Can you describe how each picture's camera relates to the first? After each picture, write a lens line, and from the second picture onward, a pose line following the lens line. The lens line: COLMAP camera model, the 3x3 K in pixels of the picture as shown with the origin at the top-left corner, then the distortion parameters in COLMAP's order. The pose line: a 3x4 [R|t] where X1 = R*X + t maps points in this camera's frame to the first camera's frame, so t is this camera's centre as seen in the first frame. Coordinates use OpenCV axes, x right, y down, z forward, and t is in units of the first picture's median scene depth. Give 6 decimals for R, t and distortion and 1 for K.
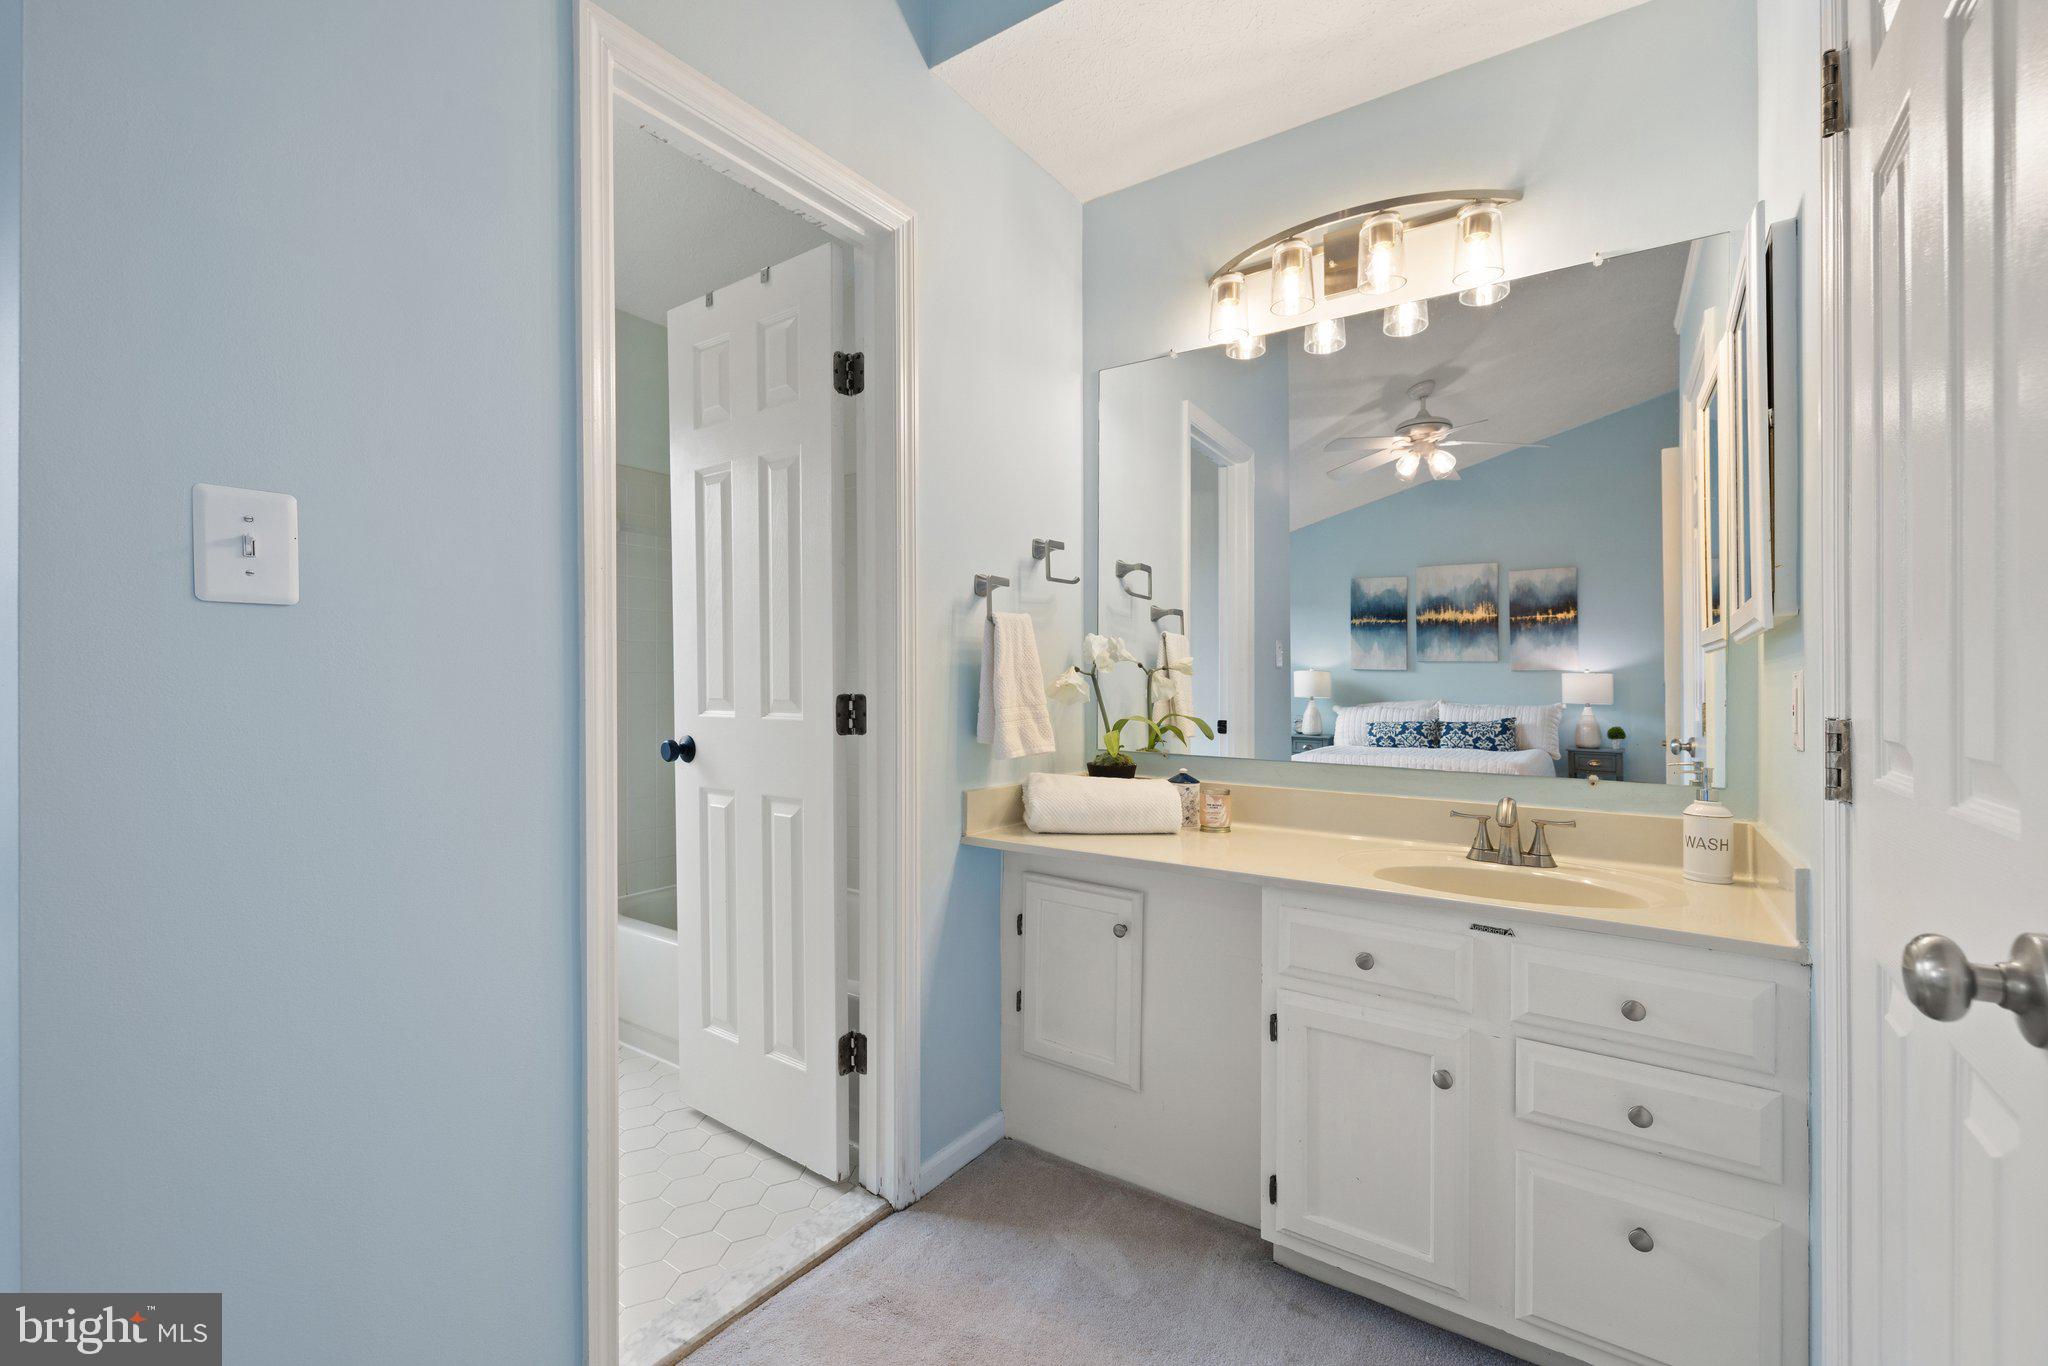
lens RADIAL K [[863.3, 0, 1026.2], [0, 863.3, 702.1], [0, 0, 1]] dist [-0.001602, 0.000337]
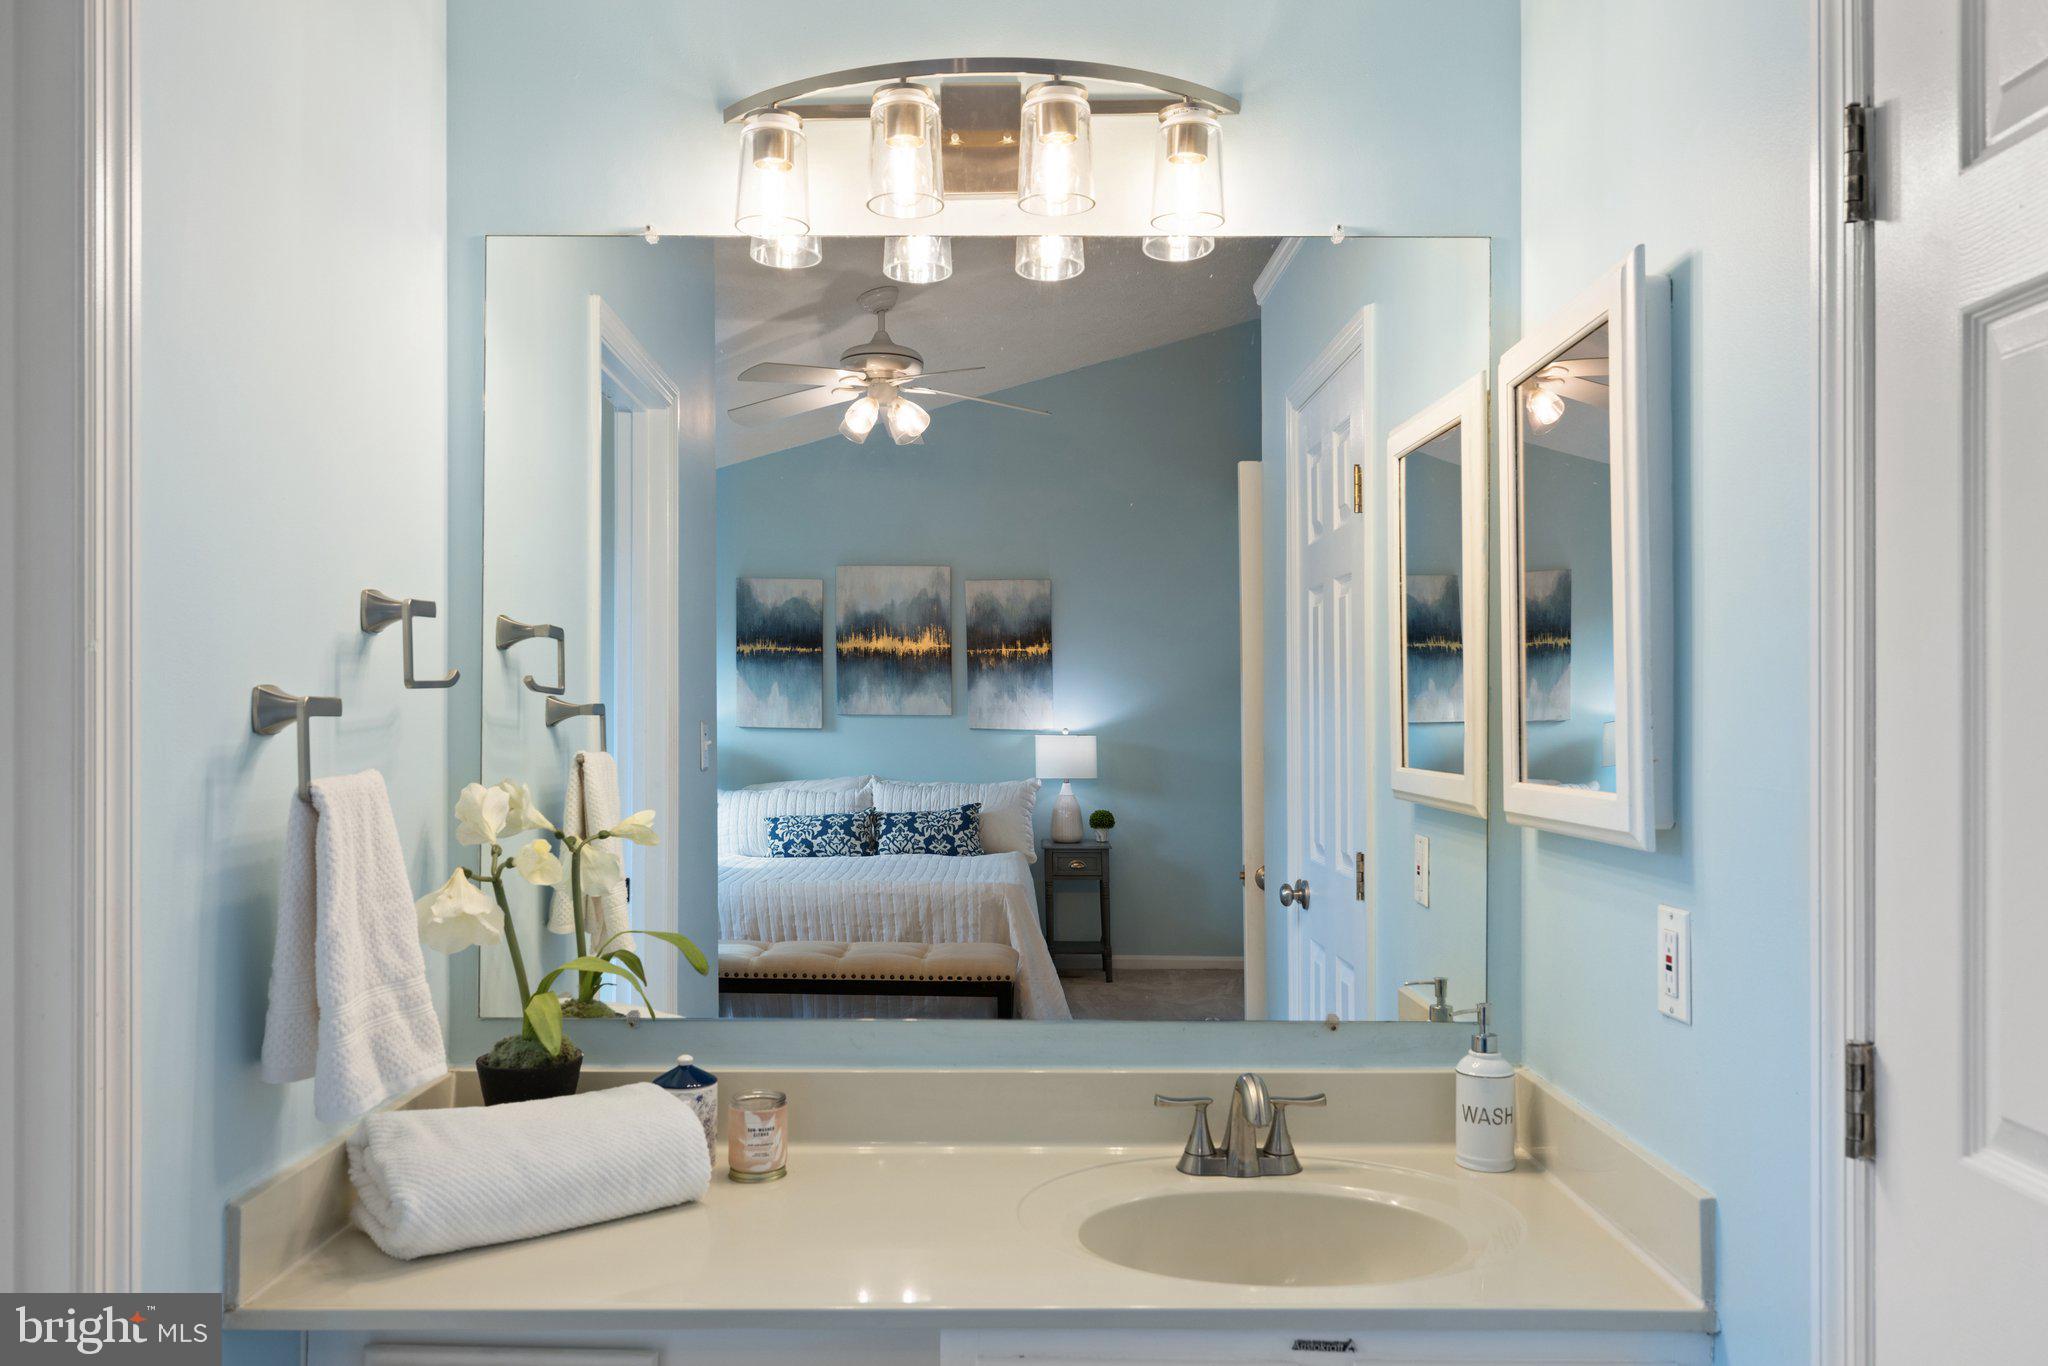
lens RADIAL K [[1473.8, 0, 1022.5], [0, 1473.8, 739.5], [0, 0, 1]] dist [0.001811, -0.002906]
pose [[0.830880, -0.007358, 0.556403, -0.096303], [0.011418, 0.999927, -0.003828, -0.074302], [-0.556335, 0.009534, 0.830904, 0.119119]]
